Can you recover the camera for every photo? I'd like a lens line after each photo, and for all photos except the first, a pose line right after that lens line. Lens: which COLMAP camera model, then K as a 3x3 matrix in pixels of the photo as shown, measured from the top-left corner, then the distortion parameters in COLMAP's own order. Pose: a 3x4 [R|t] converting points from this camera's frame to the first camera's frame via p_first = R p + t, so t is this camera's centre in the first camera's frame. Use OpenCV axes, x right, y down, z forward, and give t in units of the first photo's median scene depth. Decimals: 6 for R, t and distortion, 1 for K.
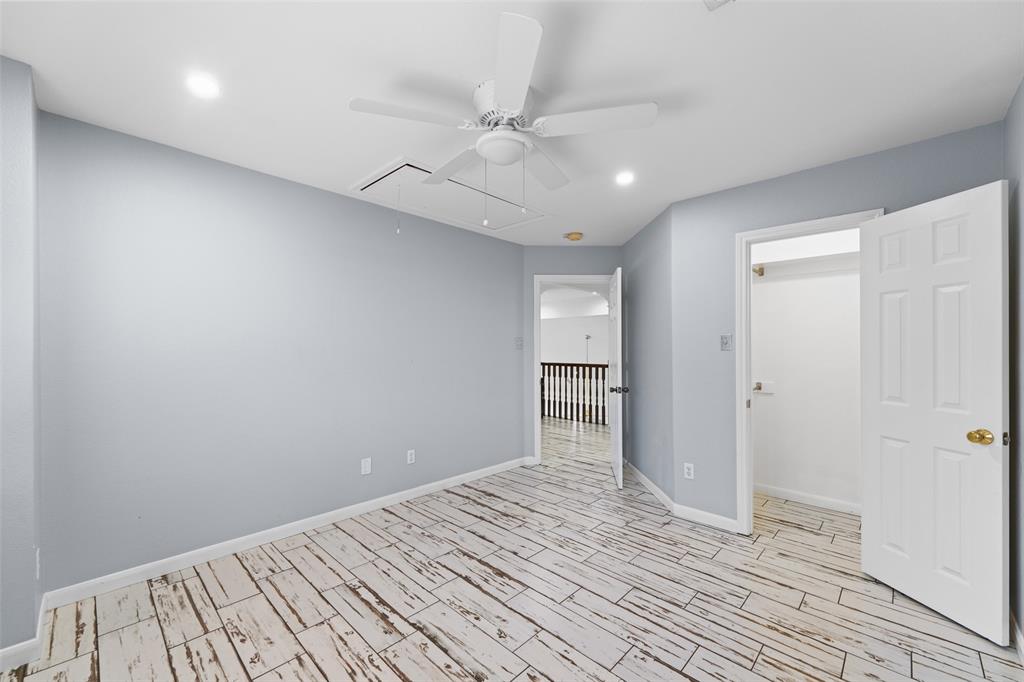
lens RADIAL K [[406.3, 0, 506.8], [0, 406.3, 342.7], [0, 0, 1]] dist [0.006393, -0.000449]
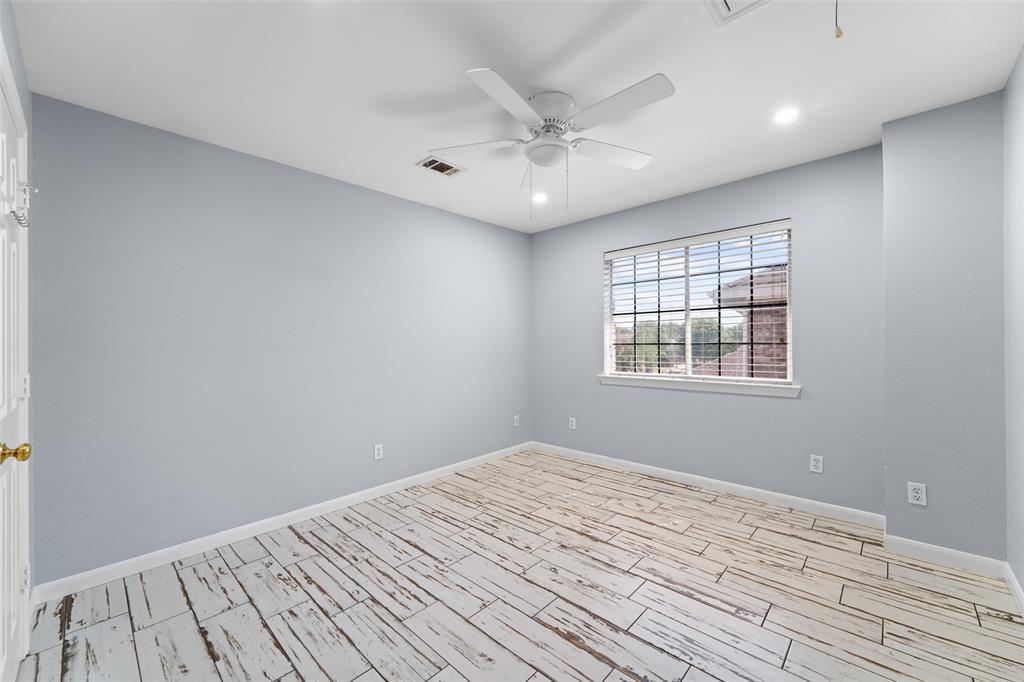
lens RADIAL K [[406.3, 0, 506.8], [0, 406.3, 342.7], [0, 0, 1]] dist [0.006393, -0.000449]
pose [[-0.999922, 0.010644, -0.006462, 0.109303], [0.010762, 0.999772, -0.018426, 0.069398], [0.006265, -0.018494, -0.999809, 1.925102]]
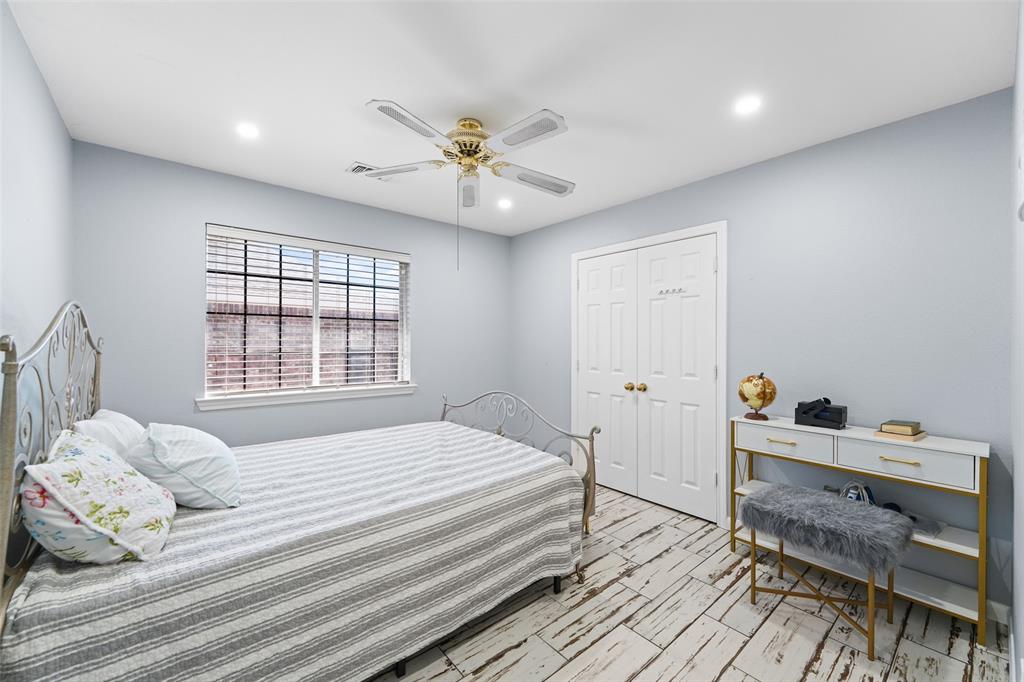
lens RADIAL K [[406.3, 0, 506.8], [0, 406.3, 342.7], [0, 0, 1]] dist [0.006393, -0.000449]
pose [[-0.103134, -0.012275, -0.994592, 0.976485], [0.021838, 0.999655, -0.014602, 0.049043], [0.994428, -0.023226, -0.102830, 1.024757]]
